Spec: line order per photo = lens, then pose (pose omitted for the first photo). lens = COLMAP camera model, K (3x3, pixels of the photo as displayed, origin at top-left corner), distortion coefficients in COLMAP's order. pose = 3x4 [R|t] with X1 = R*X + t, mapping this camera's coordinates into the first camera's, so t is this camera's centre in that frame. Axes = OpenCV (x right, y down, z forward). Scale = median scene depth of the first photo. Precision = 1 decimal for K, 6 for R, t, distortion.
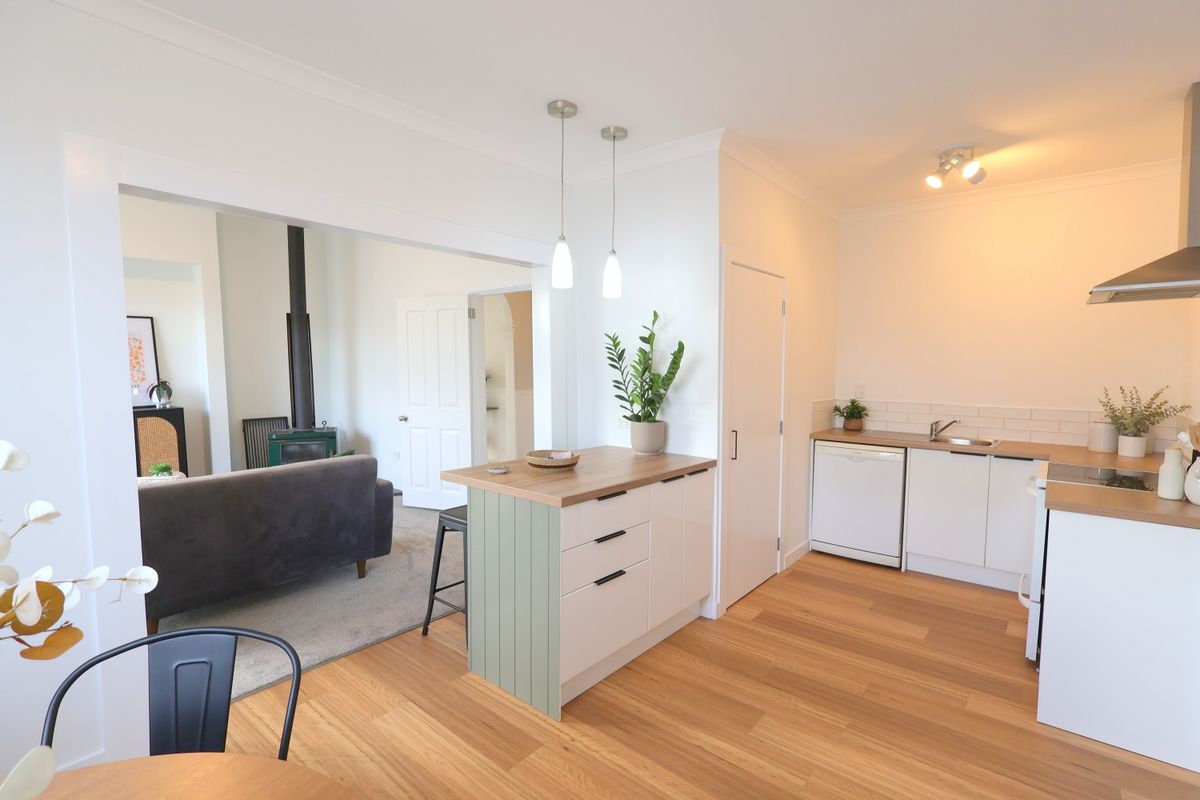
lens RADIAL K [[559.5, 0, 597.3], [0, 559.5, 402.9], [0, 0, 1]] dist [-0.001115, -0.000272]
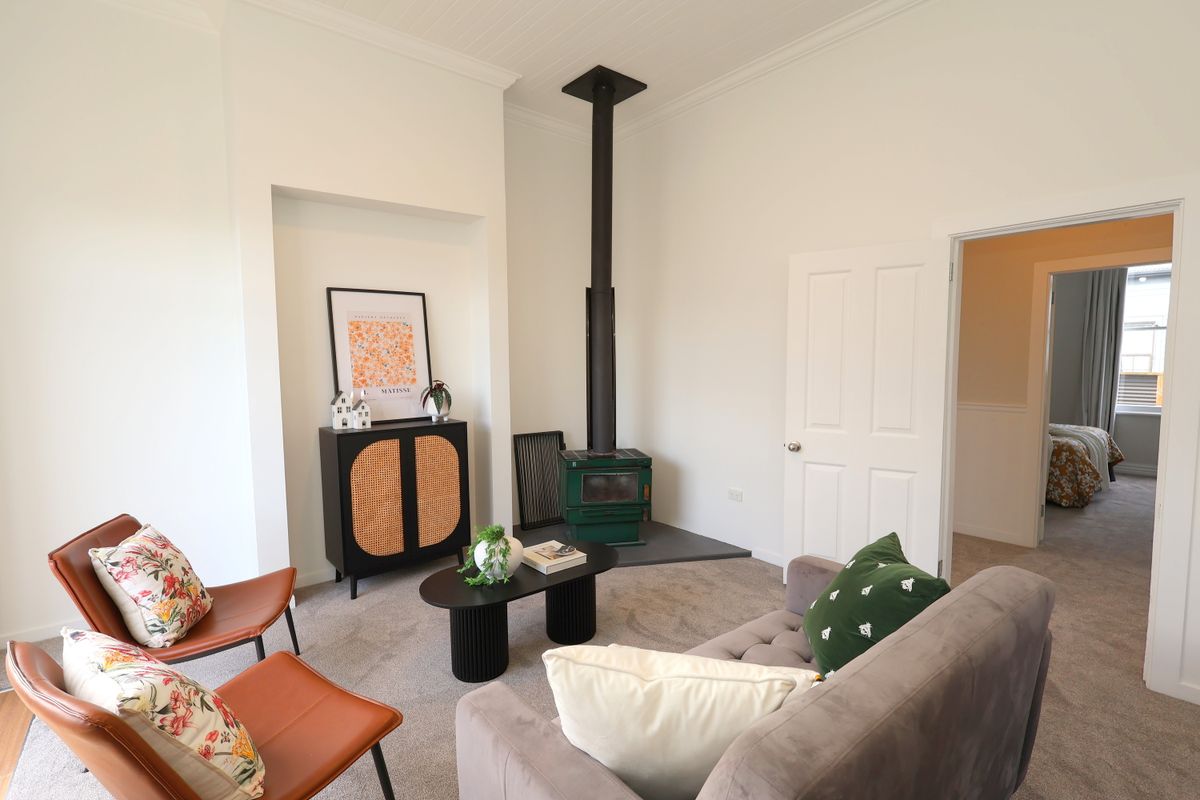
lens RADIAL K [[559.5, 0, 602.8], [0, 559.5, 402.1], [0, 0, 1]] dist [-0.001115, -0.000272]
pose [[0.981333, 0.017061, -0.191558, -0.437097], [-0.017037, 0.999853, 0.001772, -0.019873], [0.191560, 0.001525, 0.981480, 0.344882]]
